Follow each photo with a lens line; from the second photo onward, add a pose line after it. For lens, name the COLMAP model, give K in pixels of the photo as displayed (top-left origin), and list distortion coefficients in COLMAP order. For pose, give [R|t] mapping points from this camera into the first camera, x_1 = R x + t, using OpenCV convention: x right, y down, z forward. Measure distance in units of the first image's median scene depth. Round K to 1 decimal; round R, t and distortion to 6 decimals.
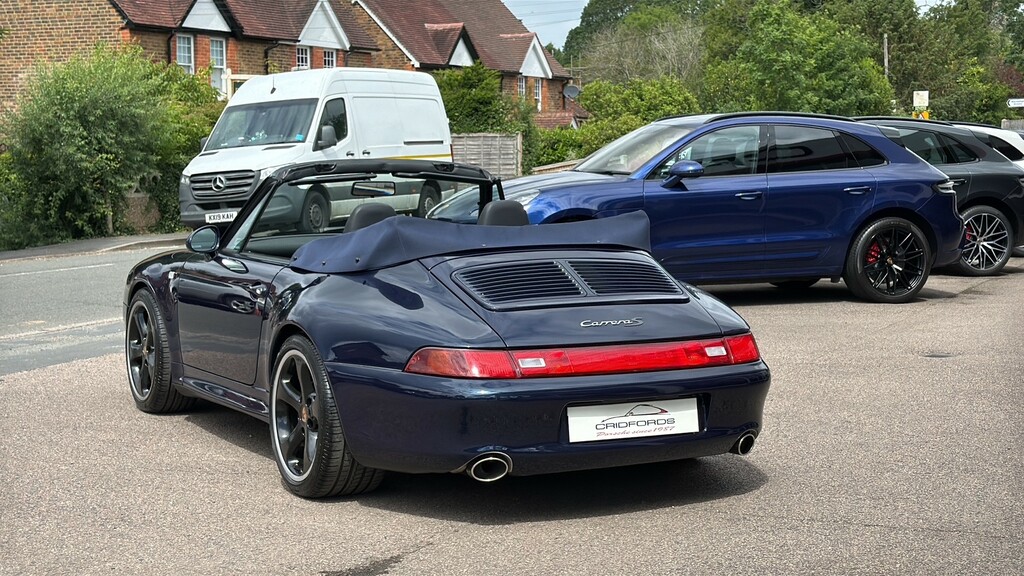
lens RADIAL K [[1552.5, 0, 513.6], [0, 1552.5, 306.8], [0, 0, 1]] dist [0.128430, 0.011862]
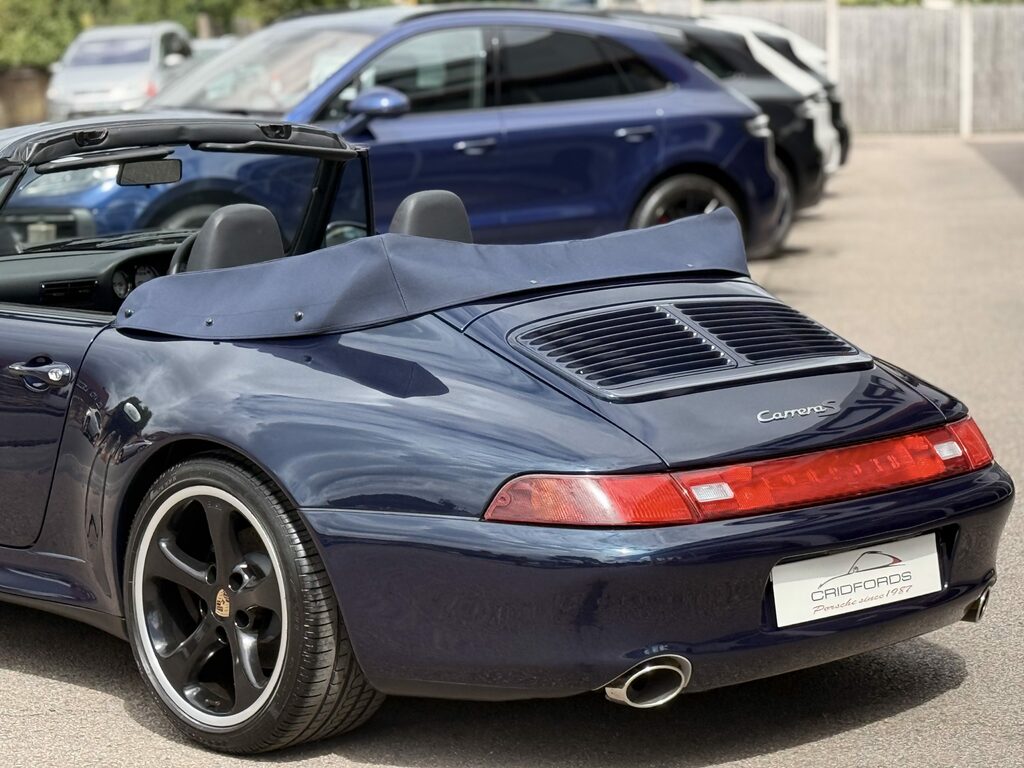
lens RADIAL K [[2587.2, 0, 470.2], [0, 2587.2, 381.8], [0, 0, 1]] dist [0.158249, 0.015658]
pose [[0.960833, -0.046837, 0.273143, -0.128061], [0.039010, 0.998660, 0.034019, -0.015554], [-0.274370, -0.022031, 0.961372, 0.044670]]
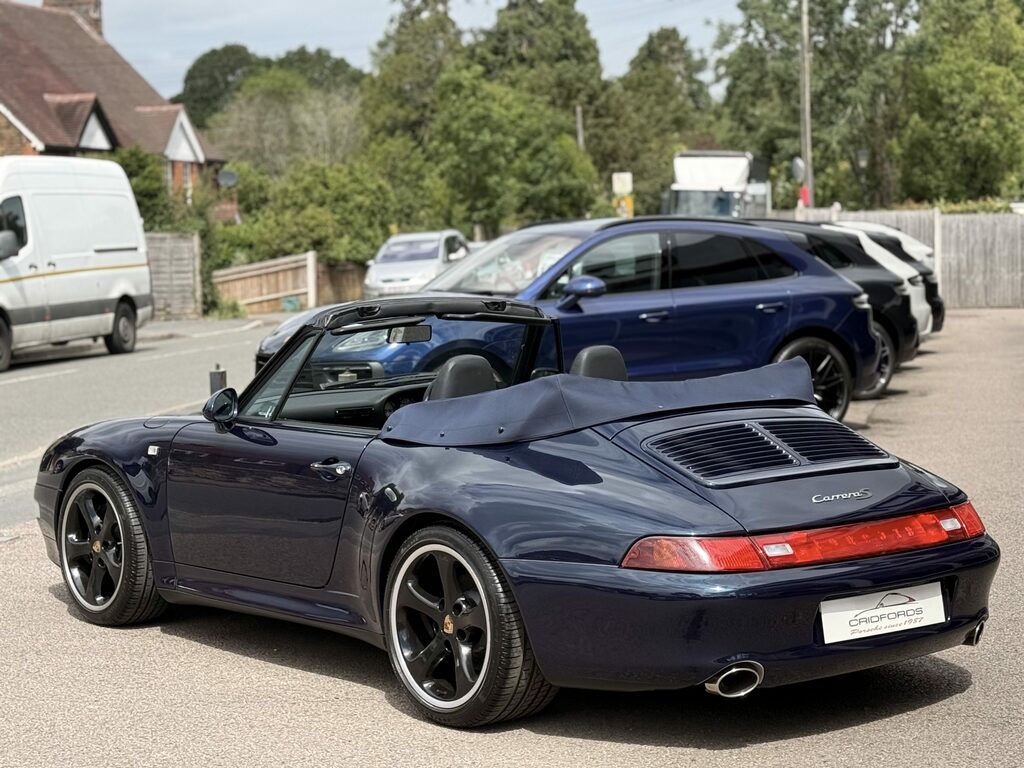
lens RADIAL K [[1912.2, 0, 512.0], [0, 1912.2, 384.0], [0, 0, 1]] dist [0.112808, 0.194482]
pose [[0.980626, -0.031698, 0.193310, -0.125549], [0.037267, 0.998986, -0.025243, -0.012465], [-0.192314, 0.031958, 0.980813, 0.007173]]
